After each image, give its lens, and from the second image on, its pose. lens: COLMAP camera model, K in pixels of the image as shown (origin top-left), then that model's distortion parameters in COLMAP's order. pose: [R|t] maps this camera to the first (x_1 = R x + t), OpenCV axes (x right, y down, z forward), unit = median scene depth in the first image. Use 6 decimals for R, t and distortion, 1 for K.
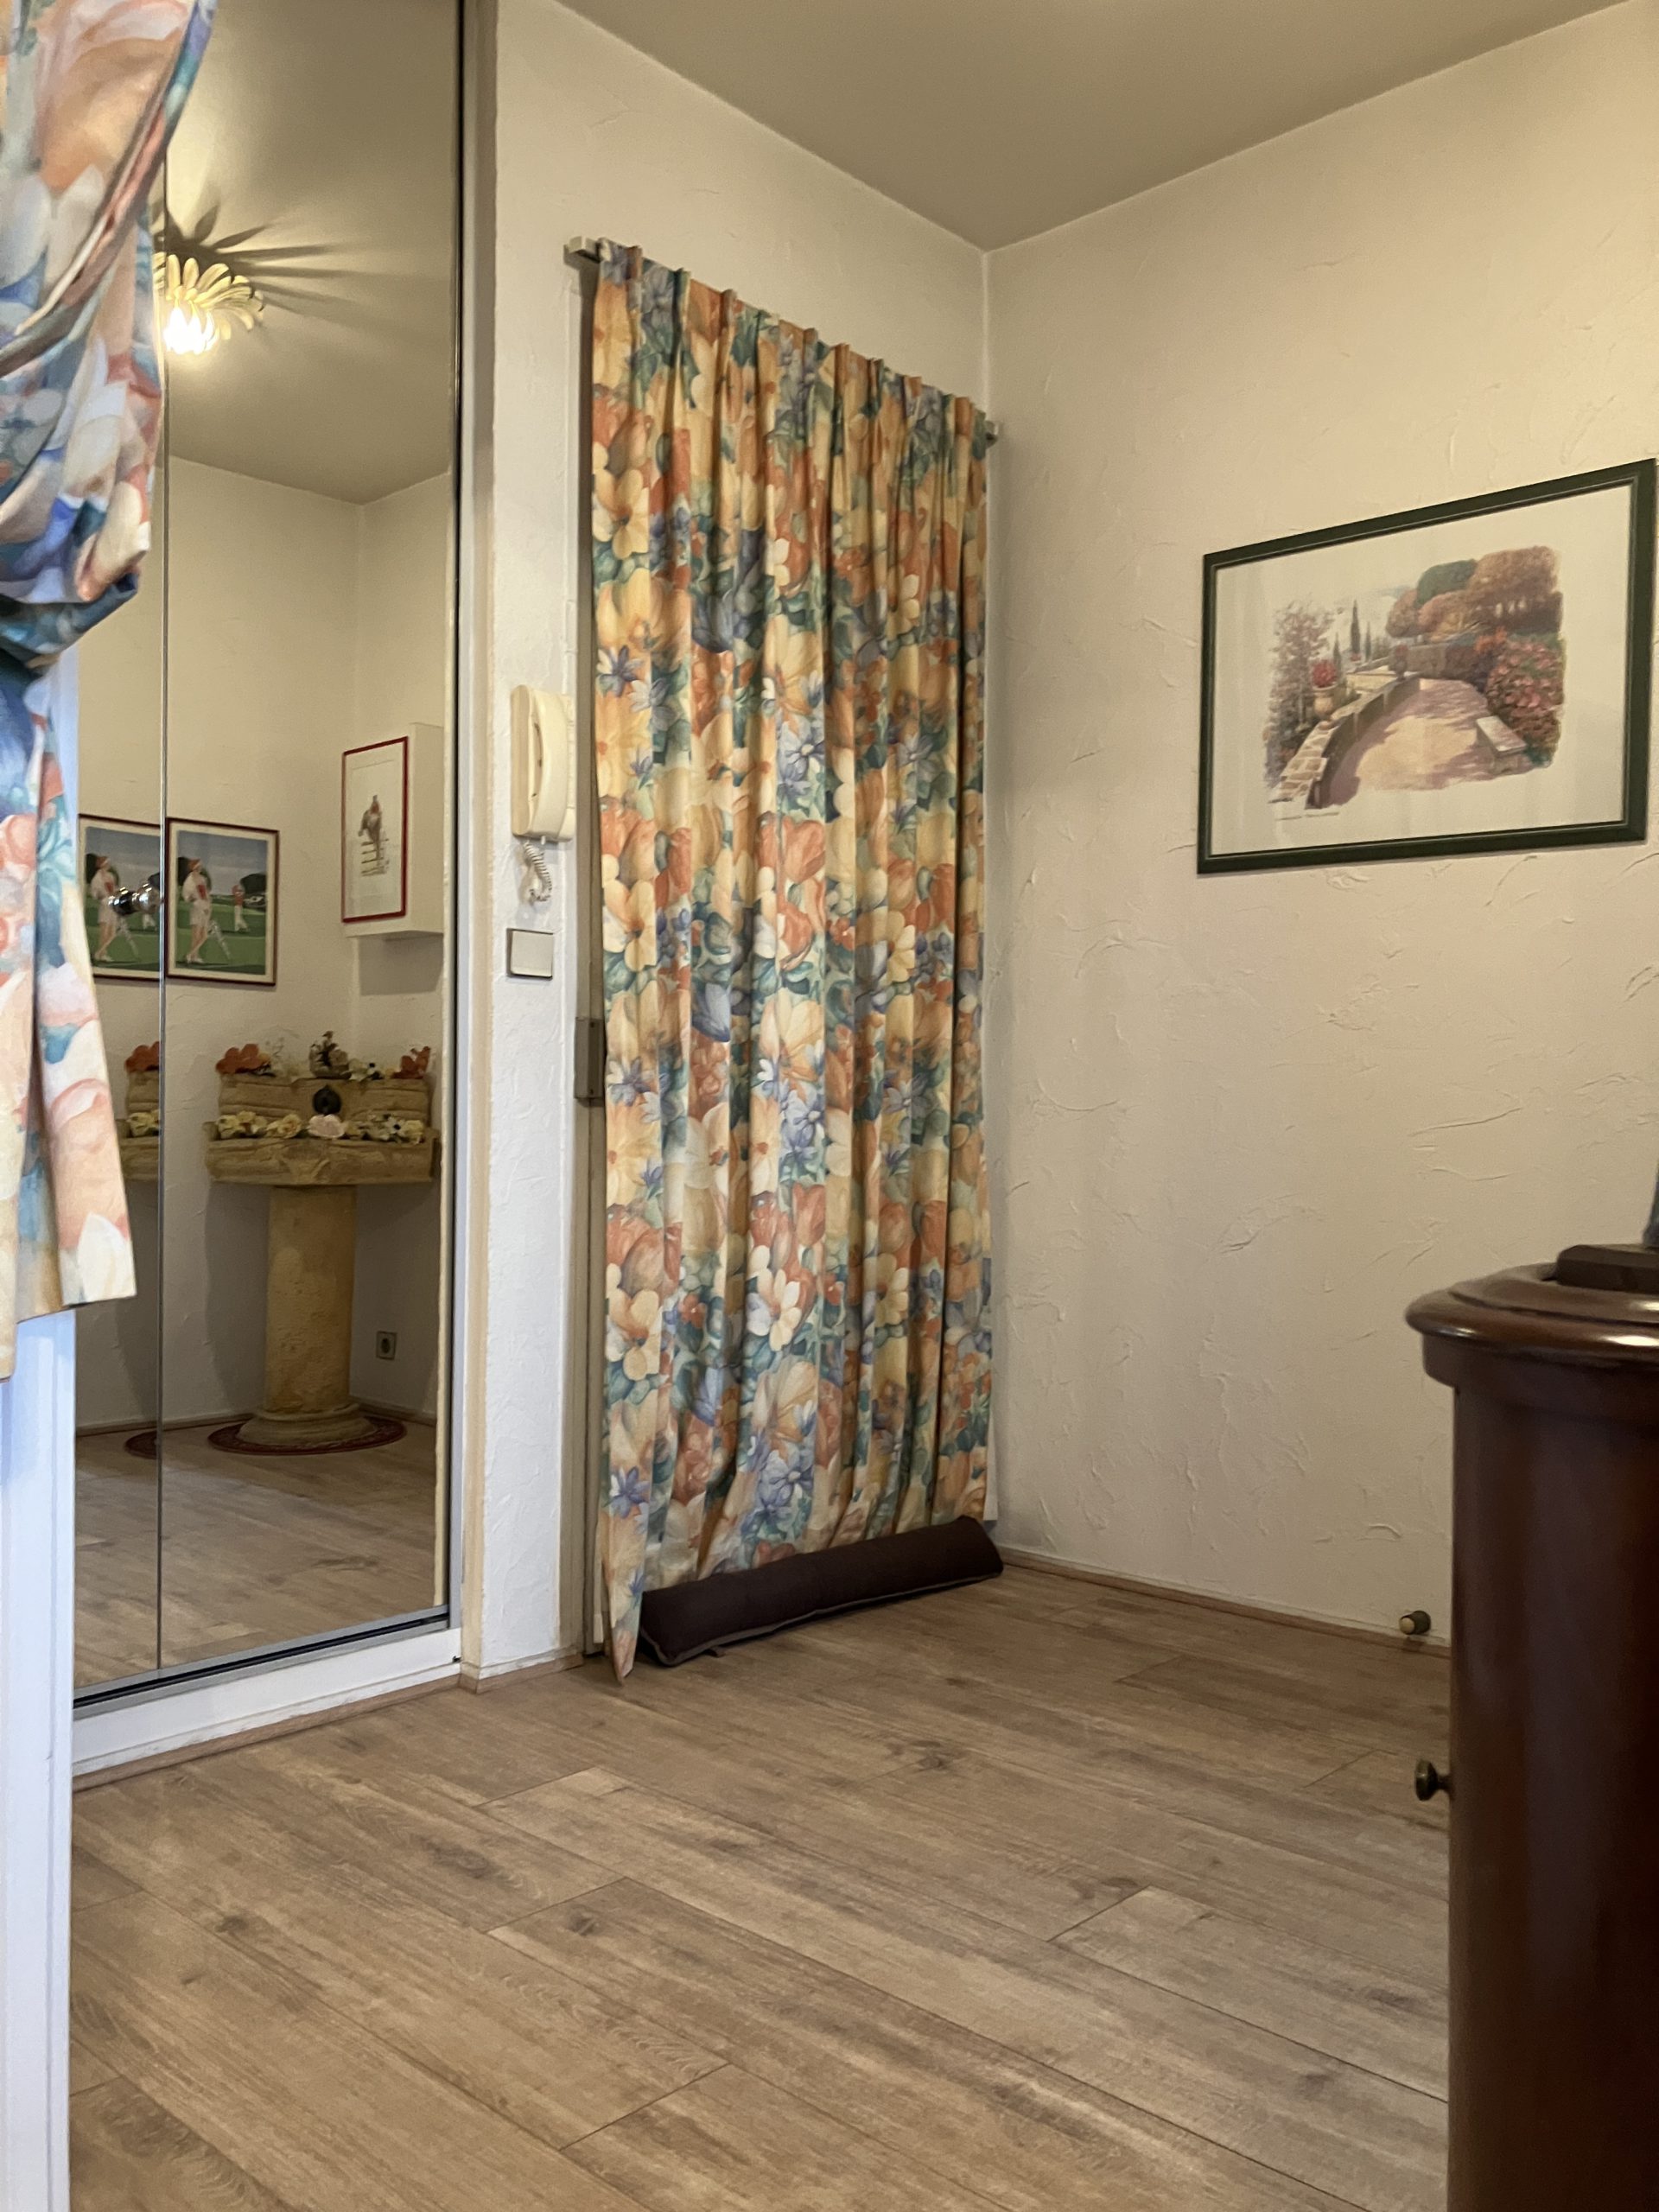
lens RADIAL K [[1826.0, 0, 819.6], [0, 1826.0, 1113.8], [0, 0, 1]] dist [0.006055, 0.021042]
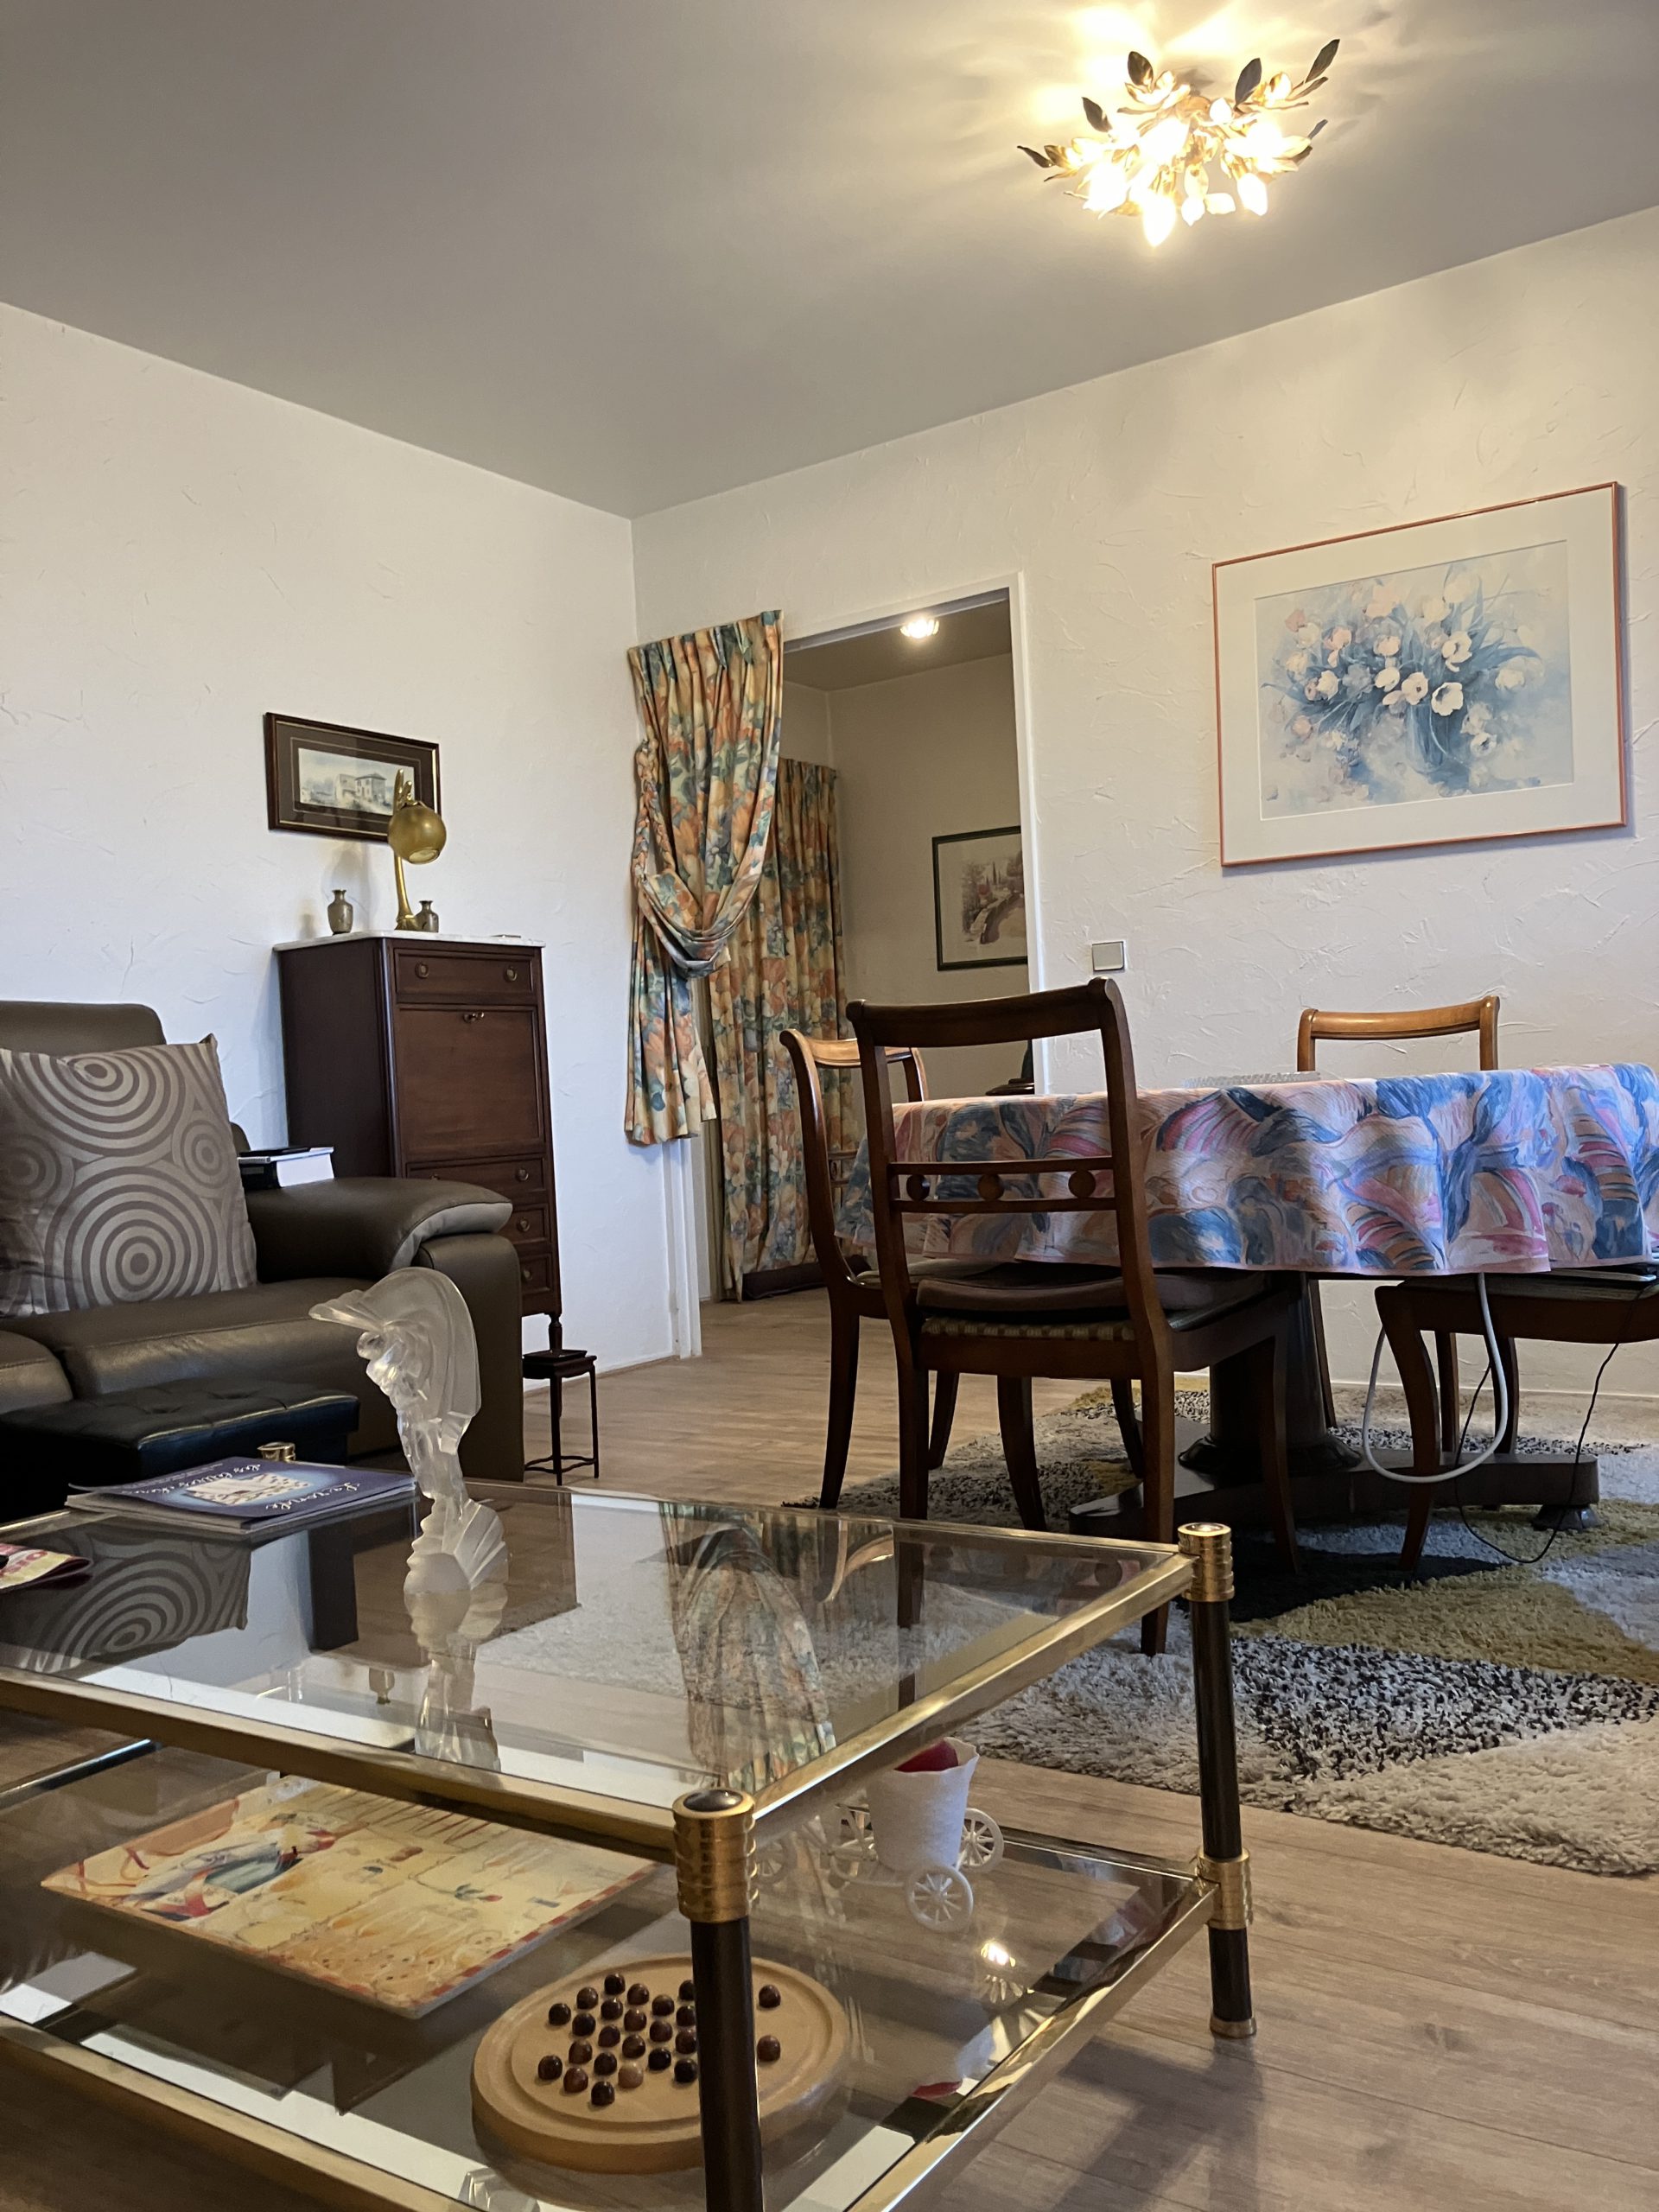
lens RADIAL K [[1826.0, 0, 832.3], [0, 1826.0, 1101.8], [0, 0, 1]] dist [0.006055, 0.021042]
pose [[0.987076, -0.062711, 0.147473, -0.306764], [0.063263, 0.997996, 0.000948, 0.030186], [-0.147237, 0.008393, 0.989066, -1.404707]]
